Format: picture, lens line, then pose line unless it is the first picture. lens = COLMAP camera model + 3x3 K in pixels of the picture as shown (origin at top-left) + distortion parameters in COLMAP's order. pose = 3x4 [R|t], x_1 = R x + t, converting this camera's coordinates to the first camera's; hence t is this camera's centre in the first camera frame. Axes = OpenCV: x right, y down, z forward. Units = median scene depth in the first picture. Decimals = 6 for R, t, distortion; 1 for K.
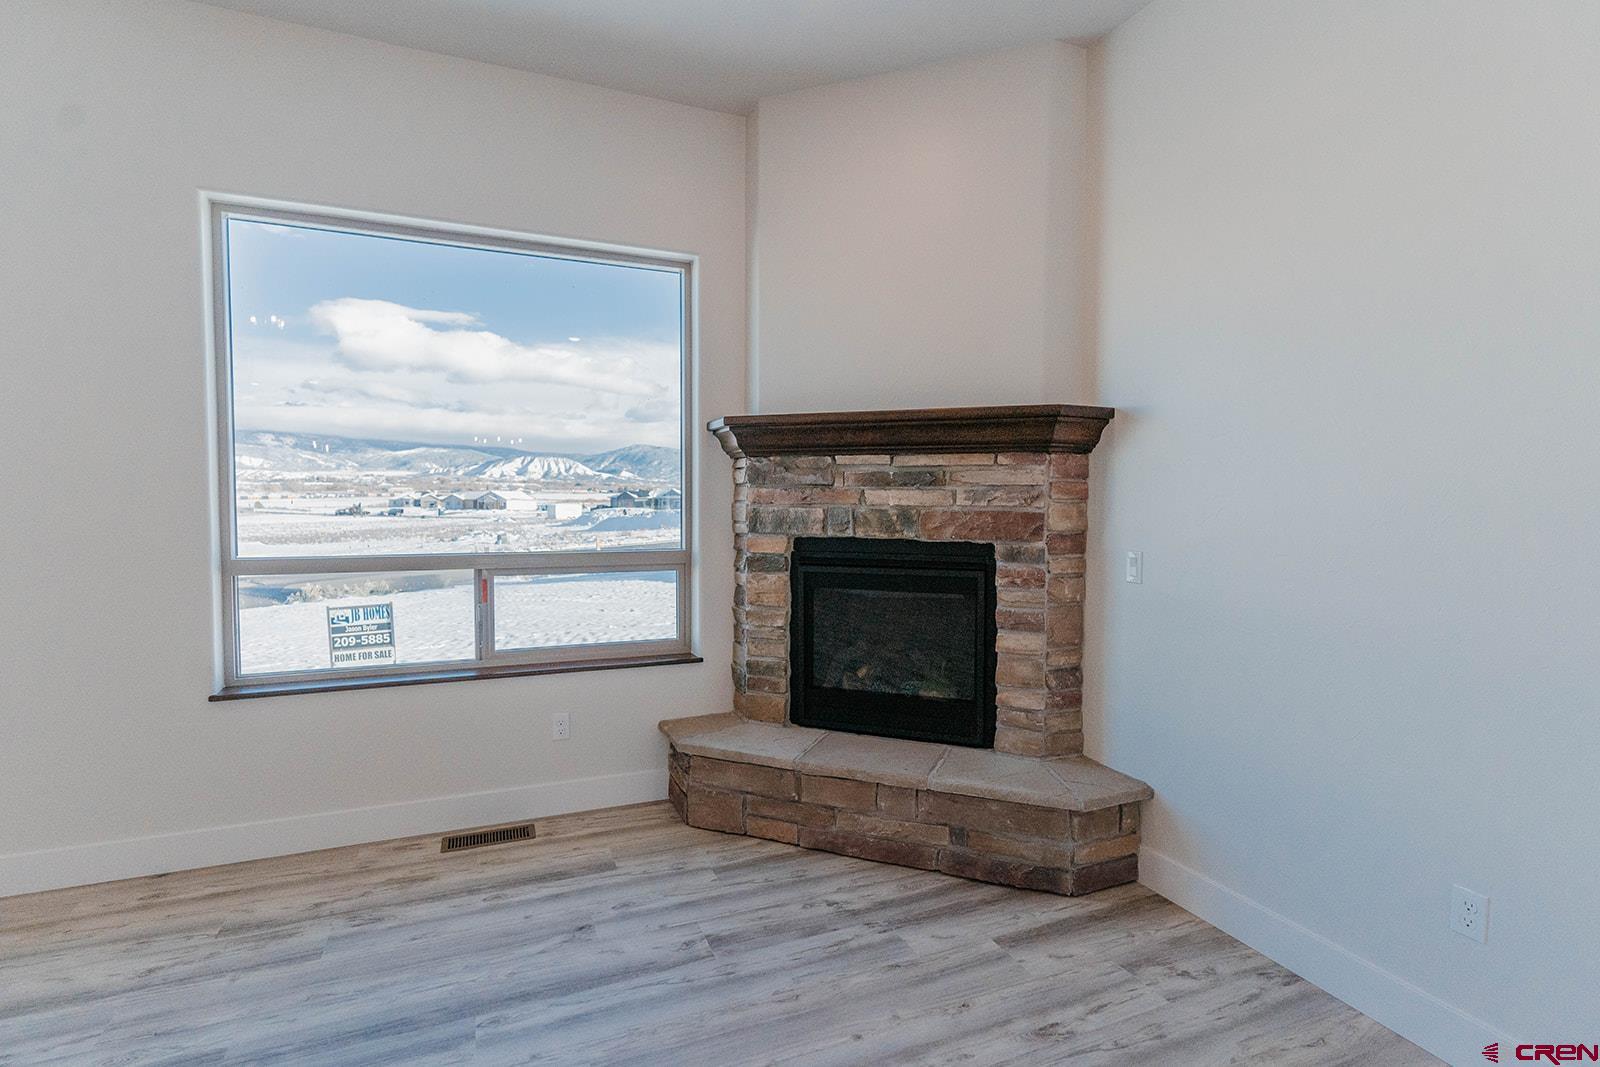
lens RADIAL K [[771.3, 0, 803.7], [0, 771.3, 532.4], [0, 0, 1]] dist [-0.000813, -0.000019]
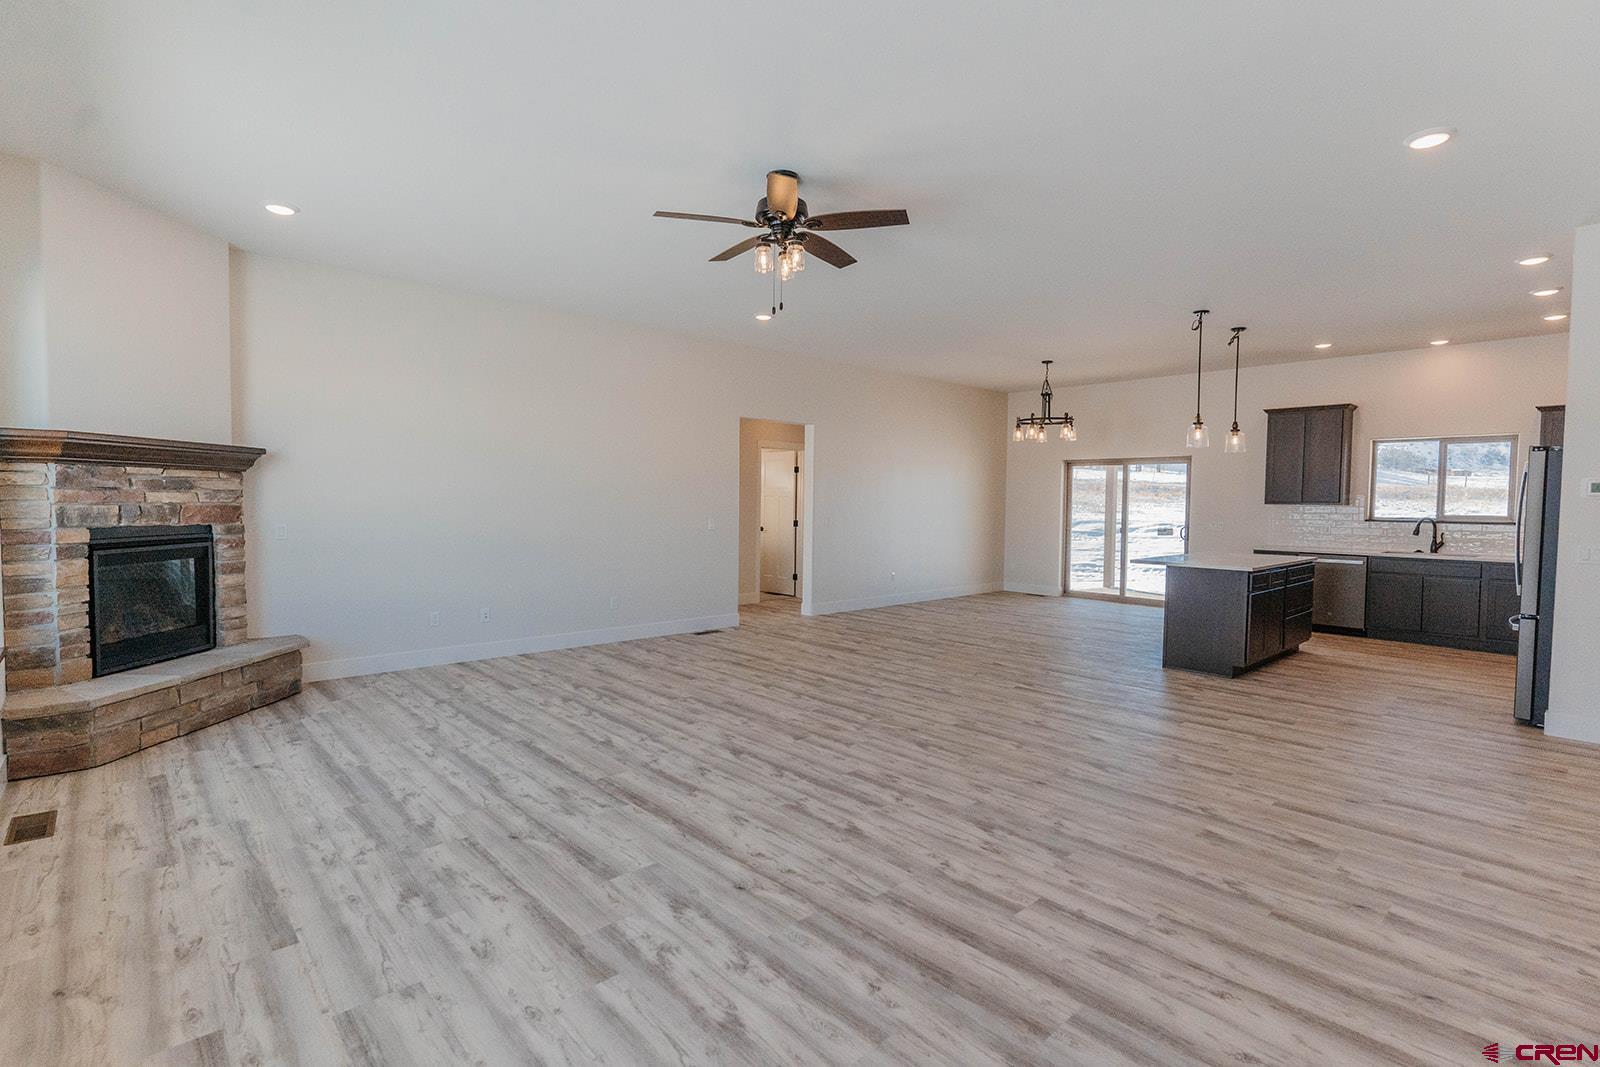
lens RADIAL K [[758.2, 0, 801.5], [0, 758.2, 532.5], [0, 0, 1]] dist [-0.000432, -0.000064]
pose [[-0.335904, -0.049874, 0.940575, -1.685916], [0.031726, 0.997431, 0.064219, -0.032894], [-0.941362, 0.051412, -0.333459, 0.338876]]
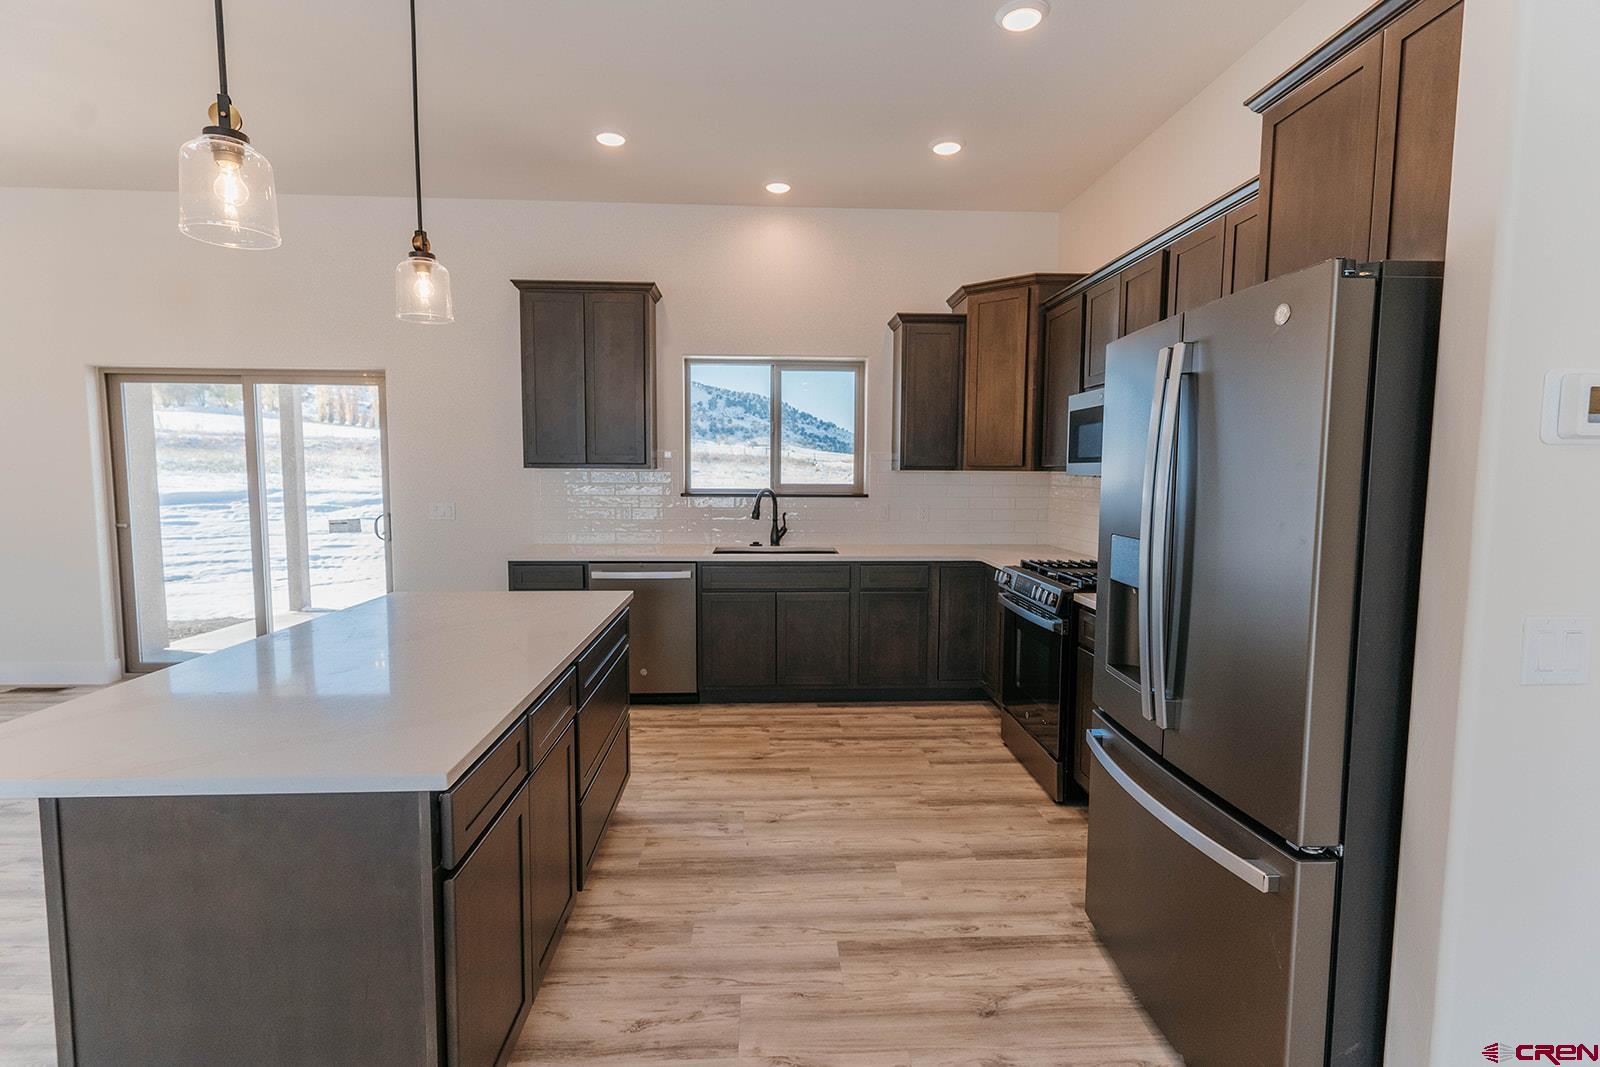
lens RADIAL K [[758.2, 0, 801.5], [0, 758.2, 532.5], [0, 0, 1]] dist [-0.000432, -0.000064]
pose [[-0.939680, -0.040063, 0.339702, -0.587234], [0.004819, 0.991468, 0.130262, 0.034699], [-0.342022, 0.124042, -0.931469, -1.066591]]
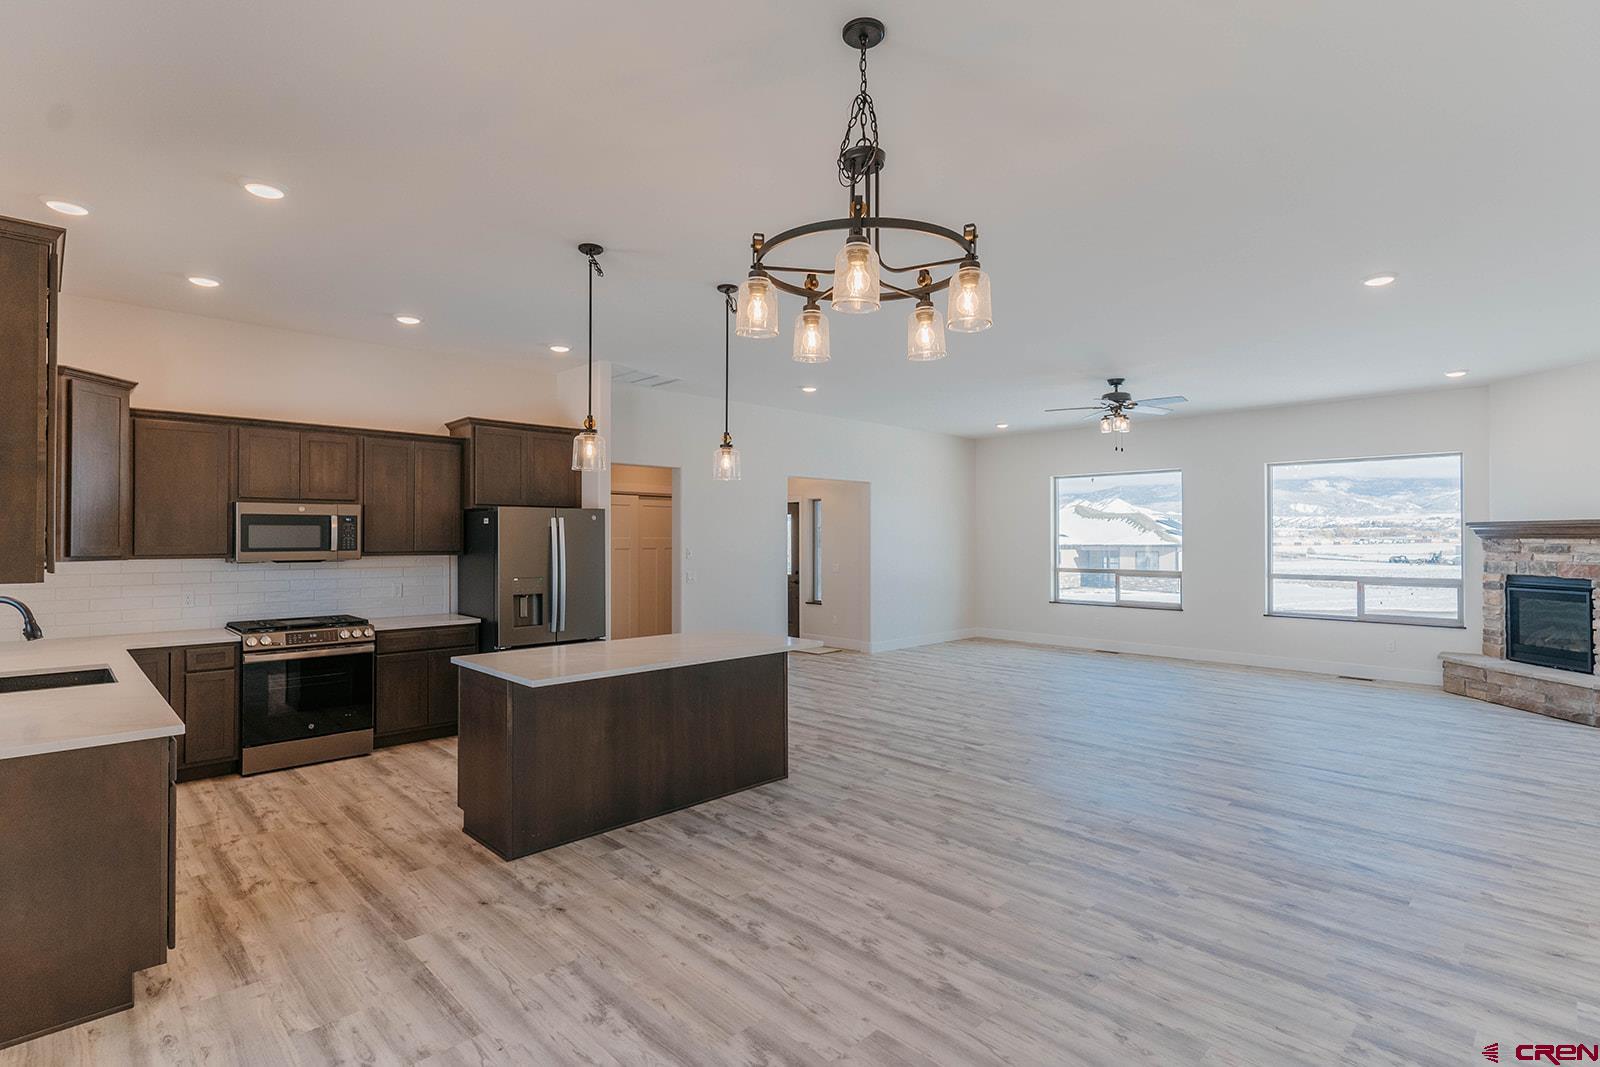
lens RADIAL K [[778.0, 0, 801.3], [0, 778.0, 532.7], [0, 0, 1]] dist [0.000878, -0.000328]
pose [[0.366686, -0.012397, -0.930262, 1.441221], [-0.042497, 0.998644, -0.030059, 0.042687], [0.929374, 0.050556, 0.365662, -1.861761]]
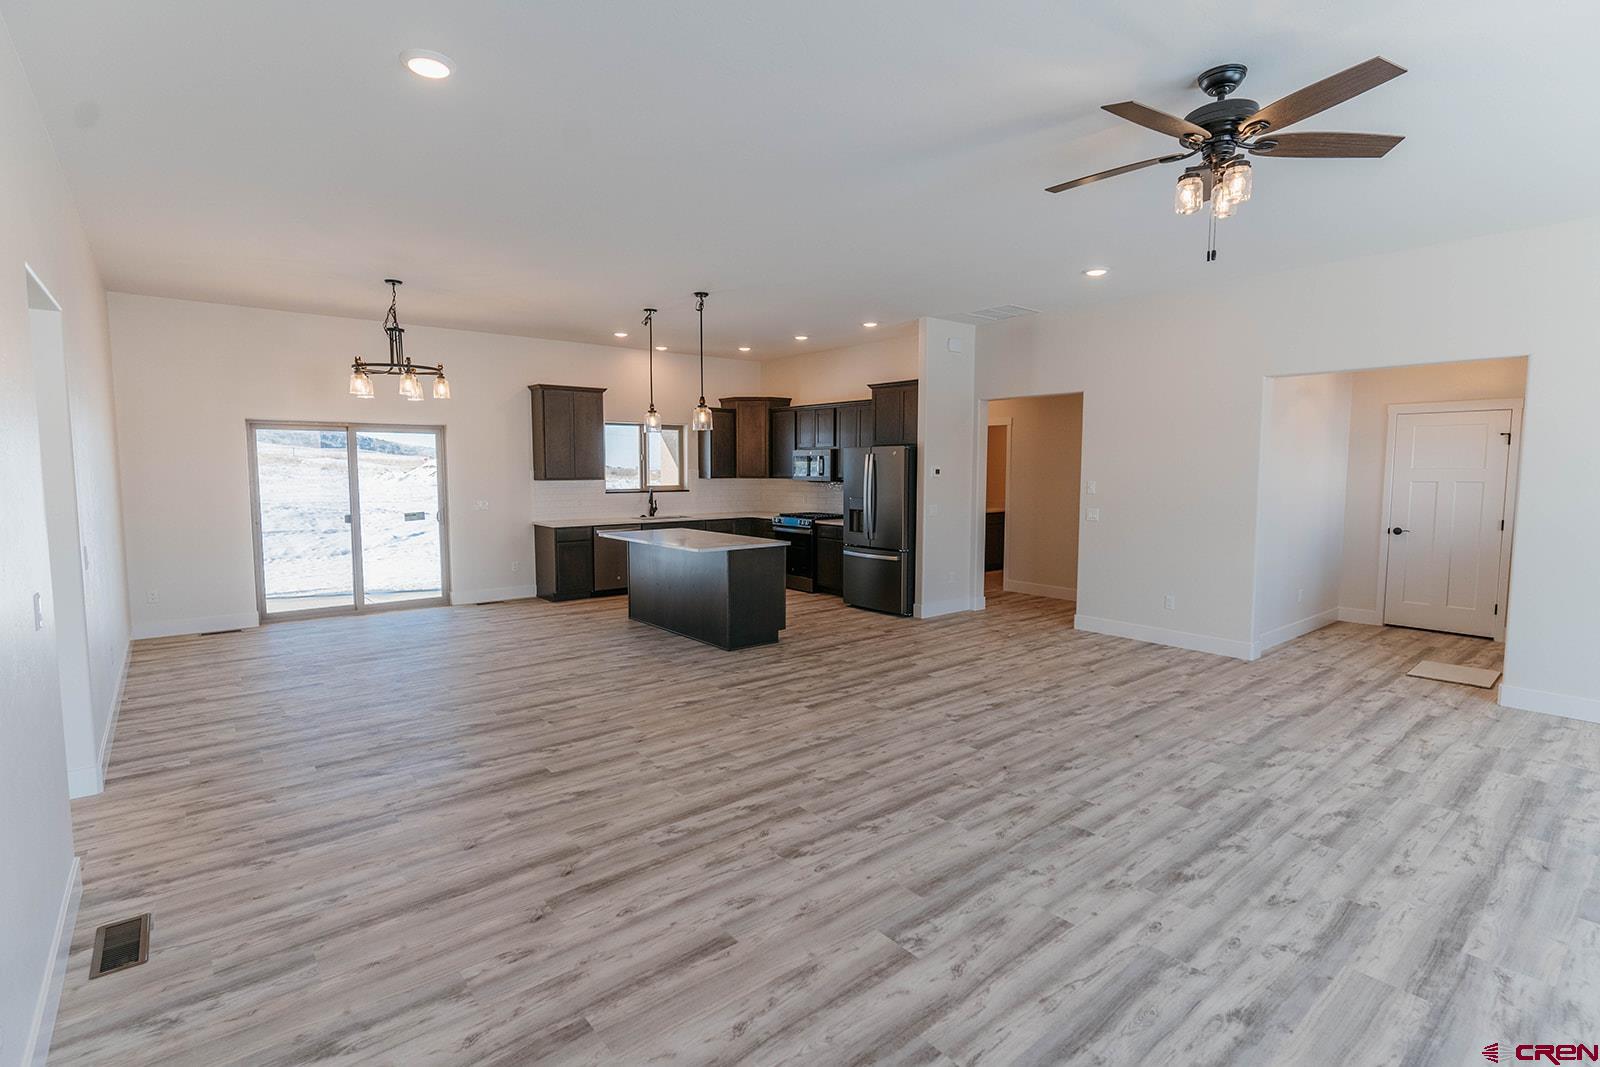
lens RADIAL K [[758.2, 0, 801.5], [0, 758.2, 532.5], [0, 0, 1]] dist [-0.000432, -0.000064]
pose [[-0.958111, 0.018675, -0.285789, 0.322127], [-0.020184, 0.990988, 0.132424, -0.102832], [0.285686, 0.132646, -0.949099, 0.724948]]
